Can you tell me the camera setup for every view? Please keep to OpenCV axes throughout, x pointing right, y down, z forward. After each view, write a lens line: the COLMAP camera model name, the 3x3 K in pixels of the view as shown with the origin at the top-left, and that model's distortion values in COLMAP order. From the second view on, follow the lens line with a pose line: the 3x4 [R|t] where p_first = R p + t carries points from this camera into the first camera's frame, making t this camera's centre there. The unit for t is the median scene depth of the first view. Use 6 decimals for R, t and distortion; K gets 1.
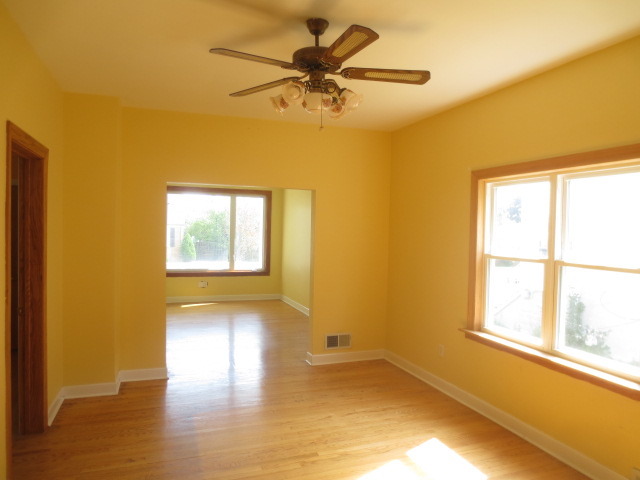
lens RADIAL K [[451.0, 0, 319.8], [0, 451.0, 241.4], [0, 0, 1]] dist [0.000394, -0.004547]
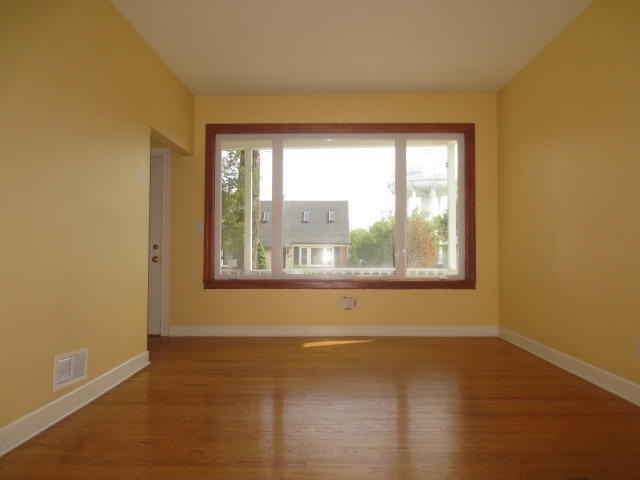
lens RADIAL K [[451.0, 0, 320.0], [0, 451.0, 240.8], [0, 0, 1]] dist [0.000394, -0.004547]
pose [[0.932628, -0.032273, -0.359393, -0.089889], [0.012041, 0.998221, -0.058392, 0.049526], [0.360638, 0.050130, 0.931358, 0.459220]]
